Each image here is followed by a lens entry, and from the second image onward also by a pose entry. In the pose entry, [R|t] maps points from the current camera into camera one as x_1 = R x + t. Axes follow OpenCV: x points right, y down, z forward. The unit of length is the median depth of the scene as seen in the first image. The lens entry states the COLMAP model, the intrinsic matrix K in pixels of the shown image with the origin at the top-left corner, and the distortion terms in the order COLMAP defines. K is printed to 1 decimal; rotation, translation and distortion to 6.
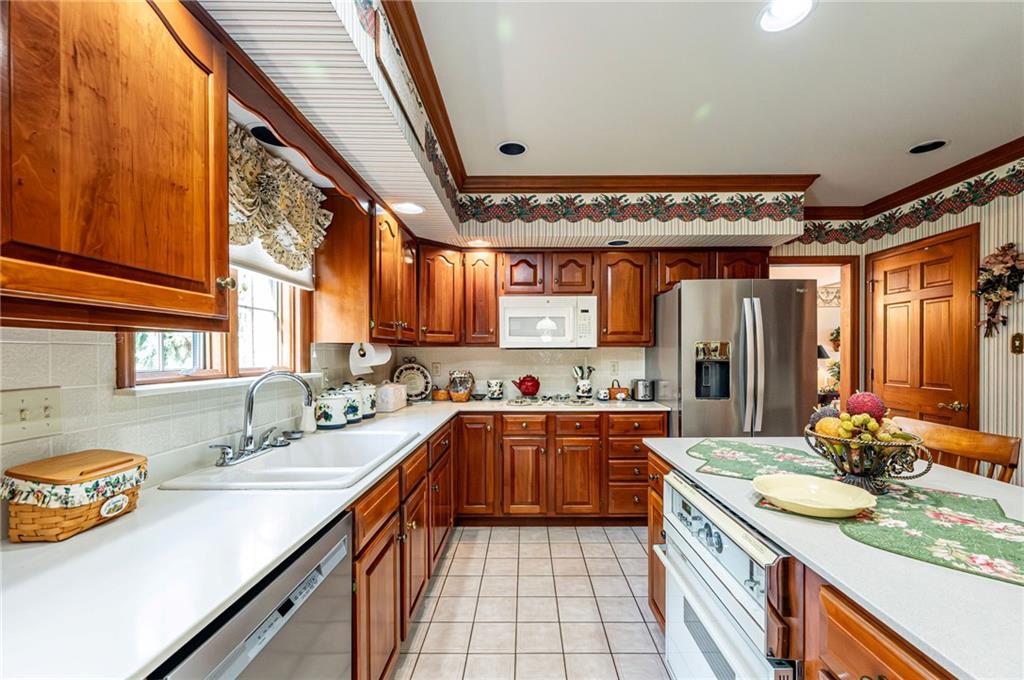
lens RADIAL K [[409.7, 0, 512.1], [0, 409.7, 362.1], [0, 0, 1]] dist [0.000289, 0.000167]
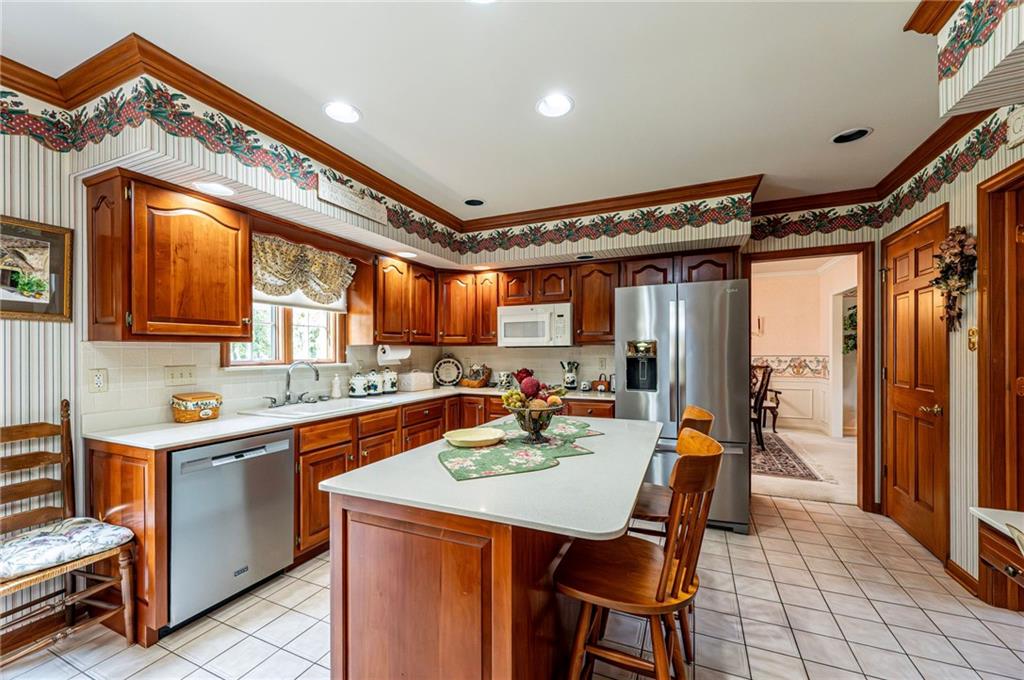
lens RADIAL K [[406.6, 0, 511.5], [0, 406.6, 358.5], [0, 0, 1]] dist [0.000947, 0.000059]
pose [[0.913339, 0.005836, -0.407157, 0.581824], [-0.005979, 0.999982, 0.000921, 0.001242], [0.407155, 0.001593, 0.913358, -0.168132]]
